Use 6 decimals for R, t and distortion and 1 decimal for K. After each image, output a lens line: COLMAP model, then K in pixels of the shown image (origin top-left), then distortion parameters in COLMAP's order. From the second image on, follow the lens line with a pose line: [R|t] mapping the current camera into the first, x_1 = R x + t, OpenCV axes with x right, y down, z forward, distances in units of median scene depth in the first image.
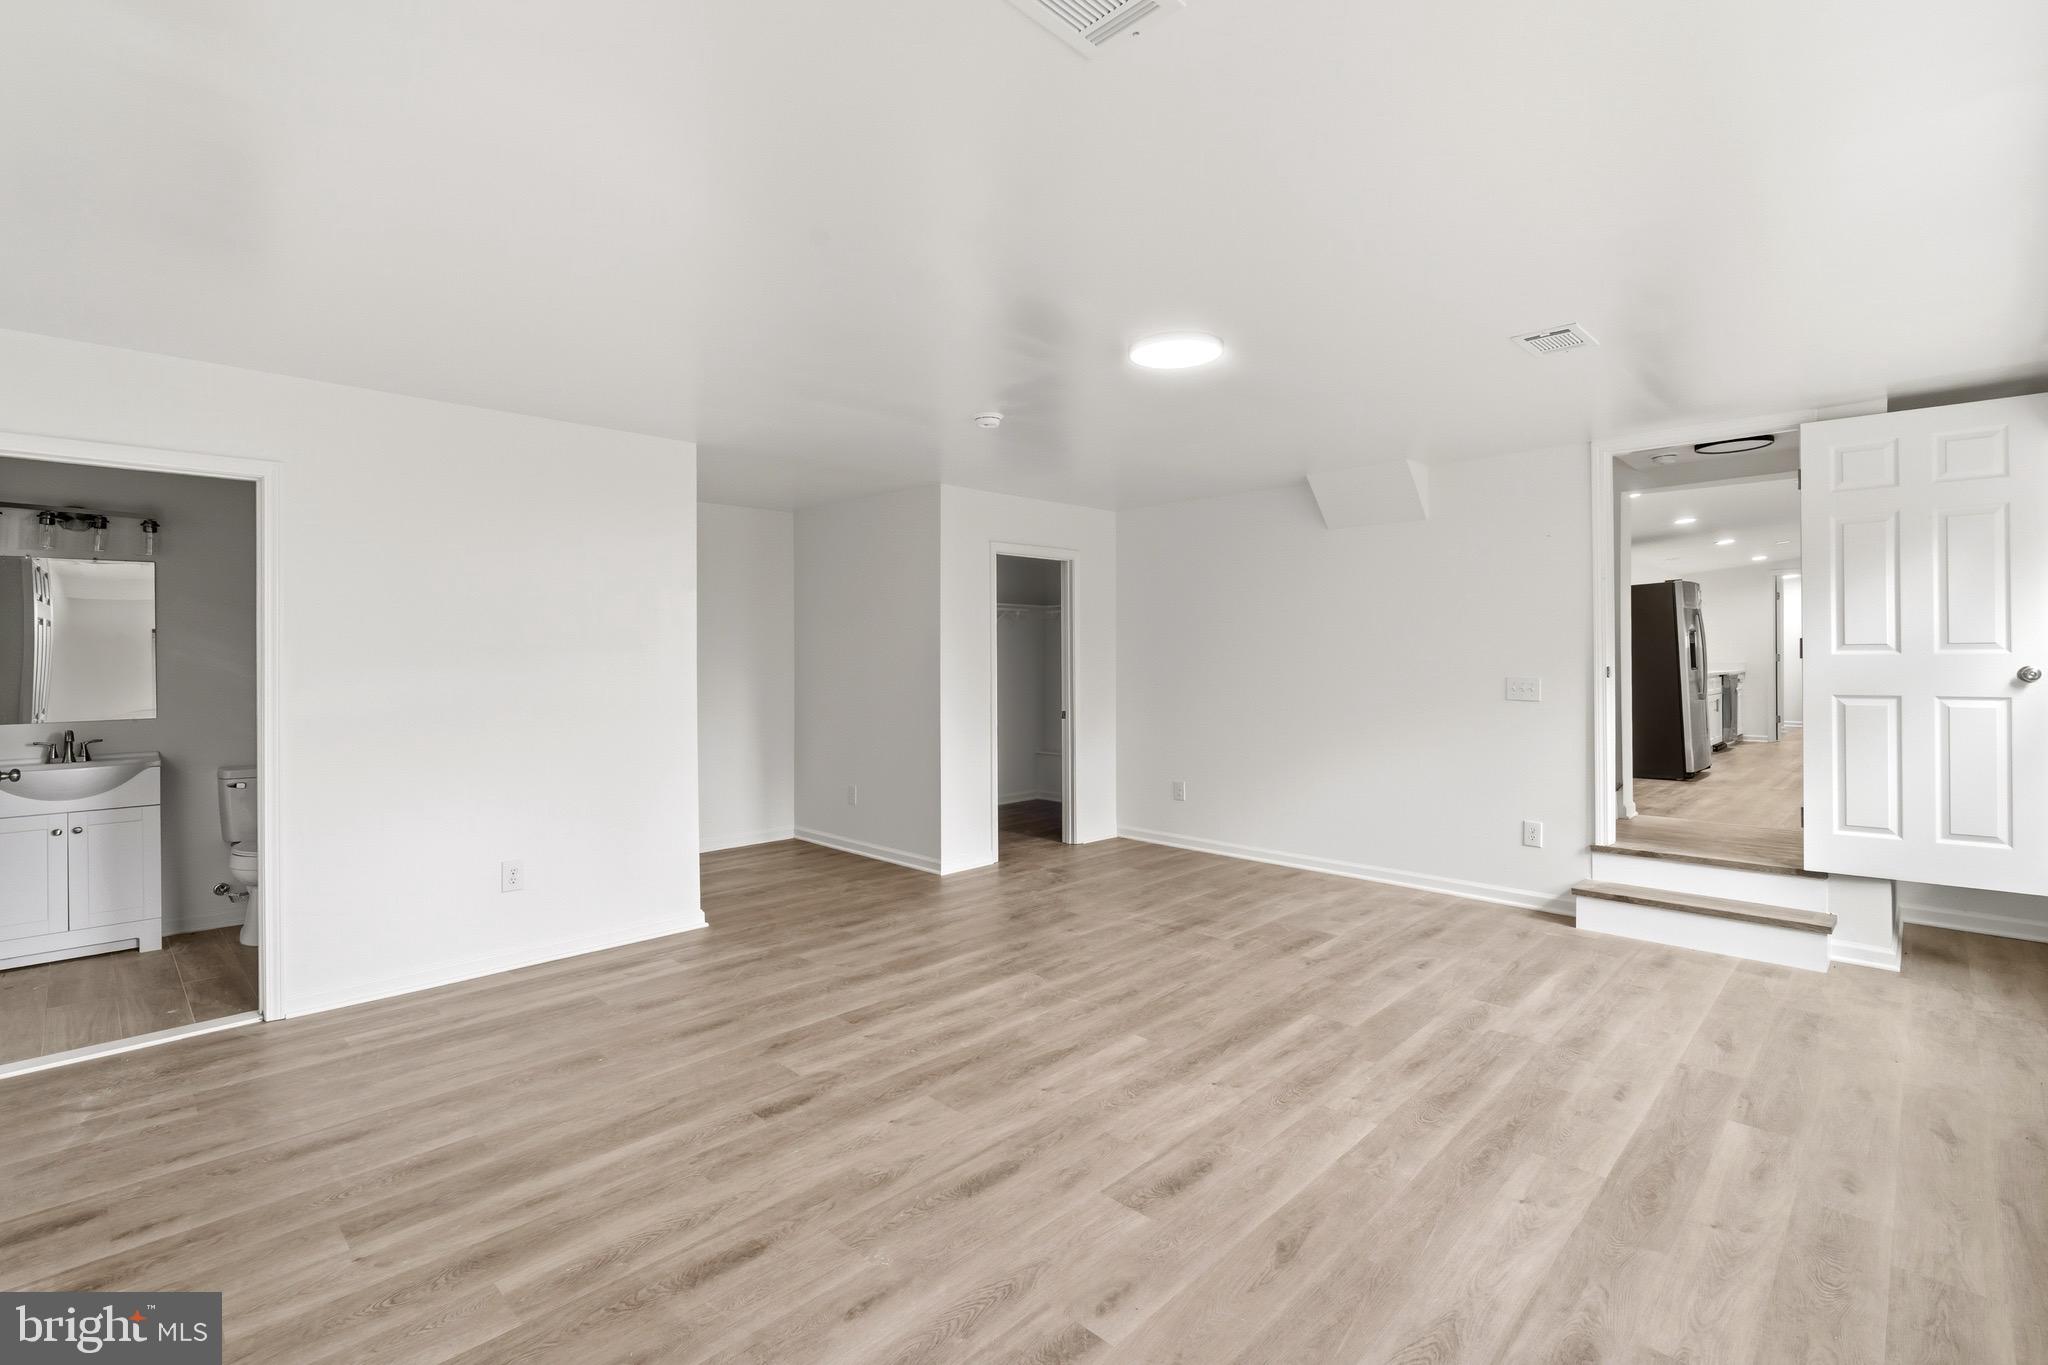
lens RADIAL K [[909.3, 0, 1027.1], [0, 909.3, 695.5], [0, 0, 1]] dist [-0.016650, 0.004376]
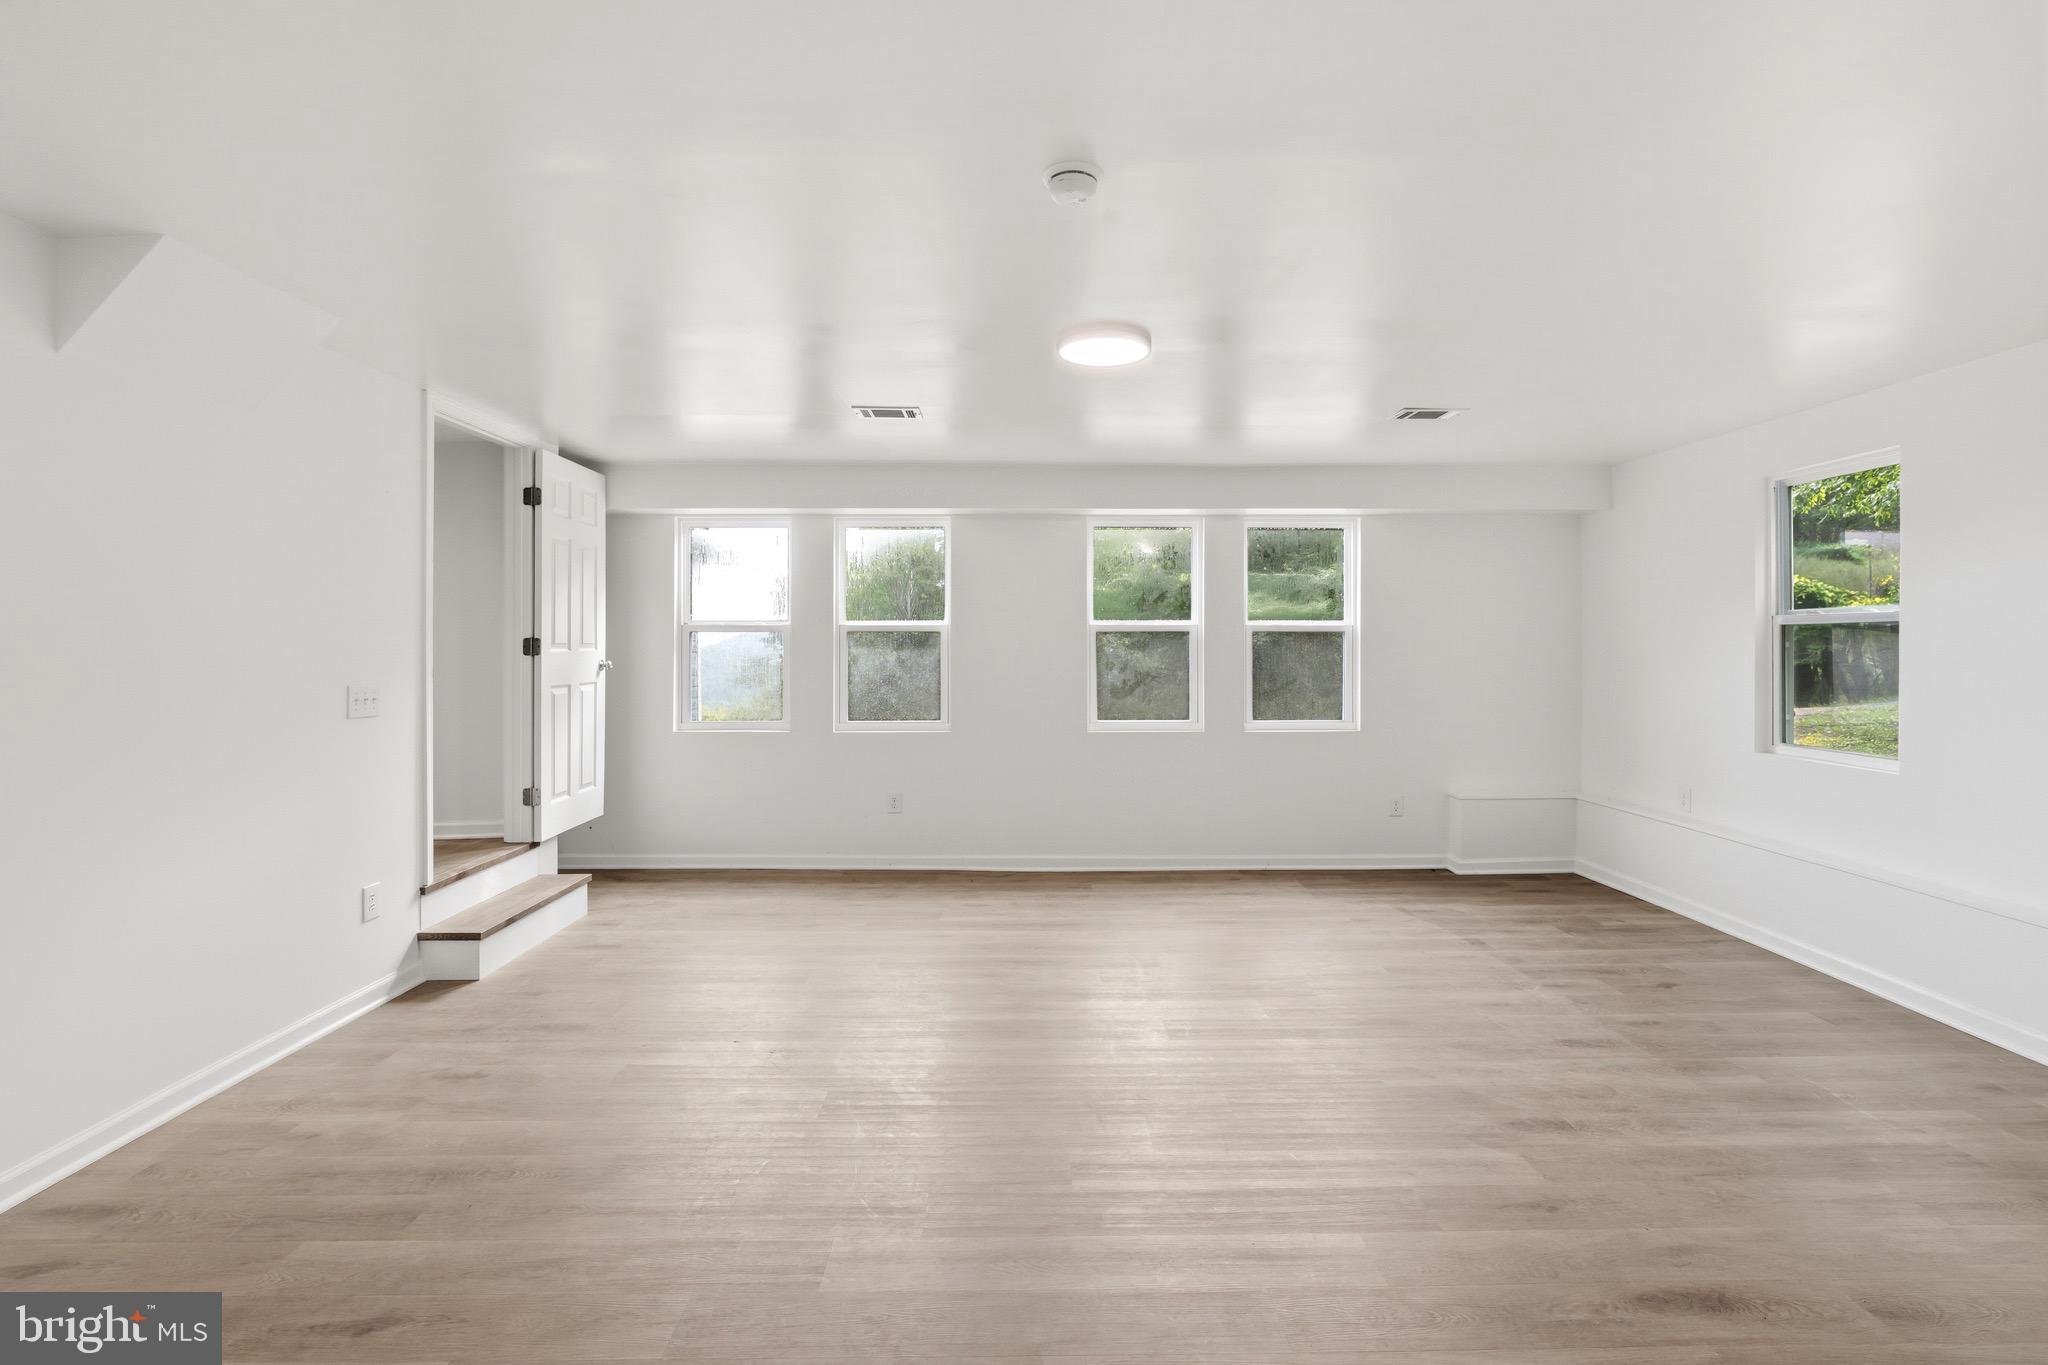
lens RADIAL K [[956.3, 0, 1023.2], [0, 956.3, 652.4], [0, 0, 1]] dist [-0.000414, 0.000313]
pose [[-0.713886, -0.004438, 0.700248, -0.515081], [0.033276, 0.998635, 0.040253, -0.086822], [-0.699471, 0.052037, -0.712764, 1.836056]]
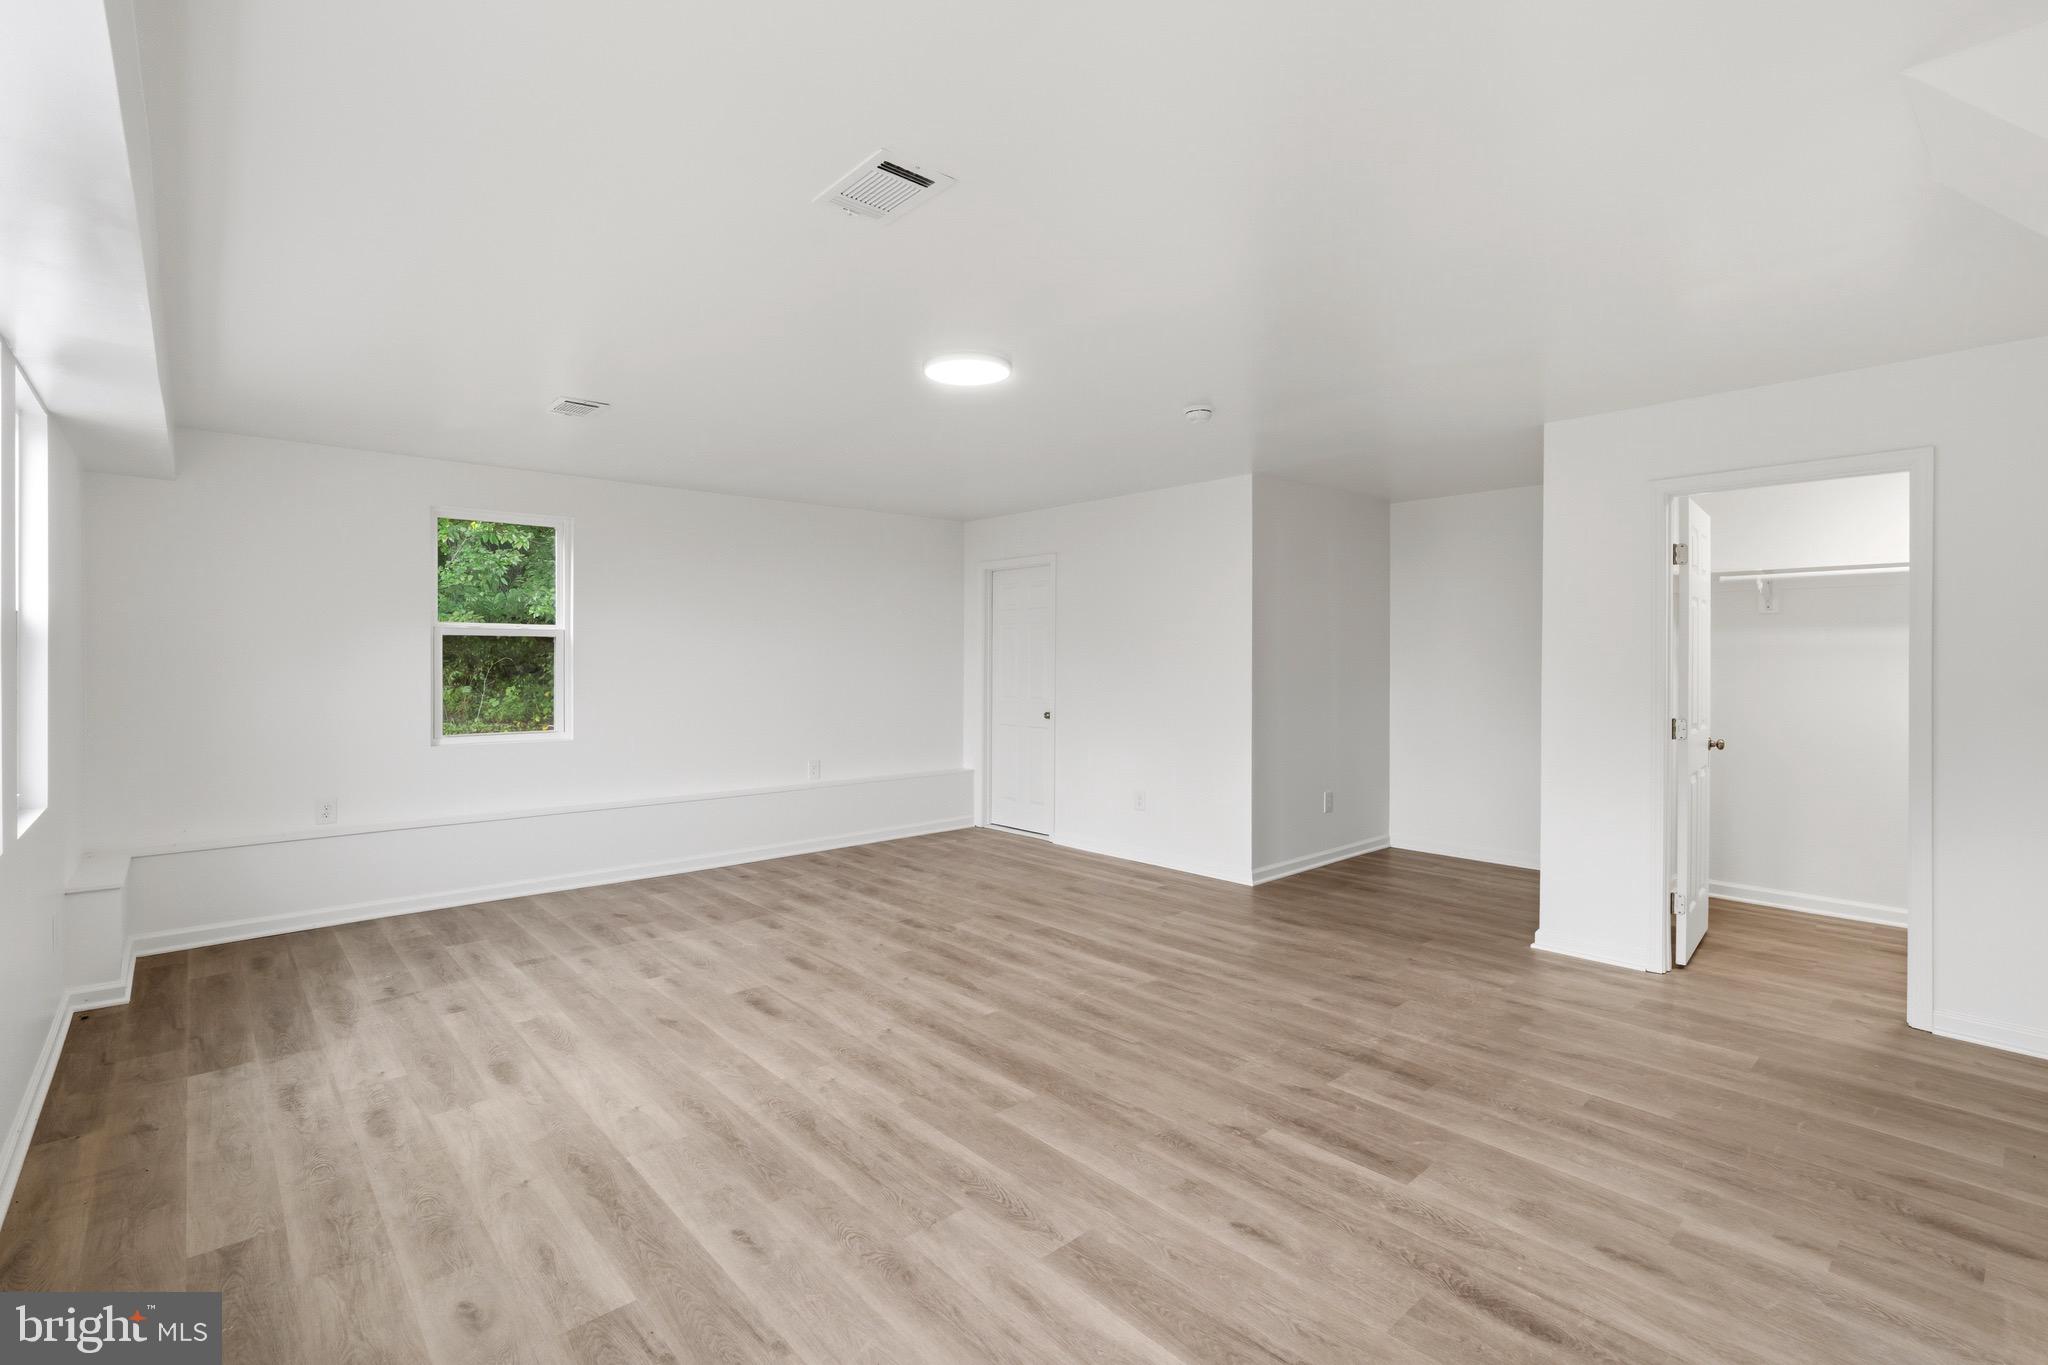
lens RADIAL K [[932.7, 0, 1024.0], [0, 932.7, 682.5], [0, 0, 1]] dist [-0.017774, 0.005907]
pose [[-0.048865, 0.035018, -0.998191, 1.269705], [-0.043046, 0.998383, 0.037132, -0.057526], [0.997877, 0.044783, -0.047278, 1.127091]]
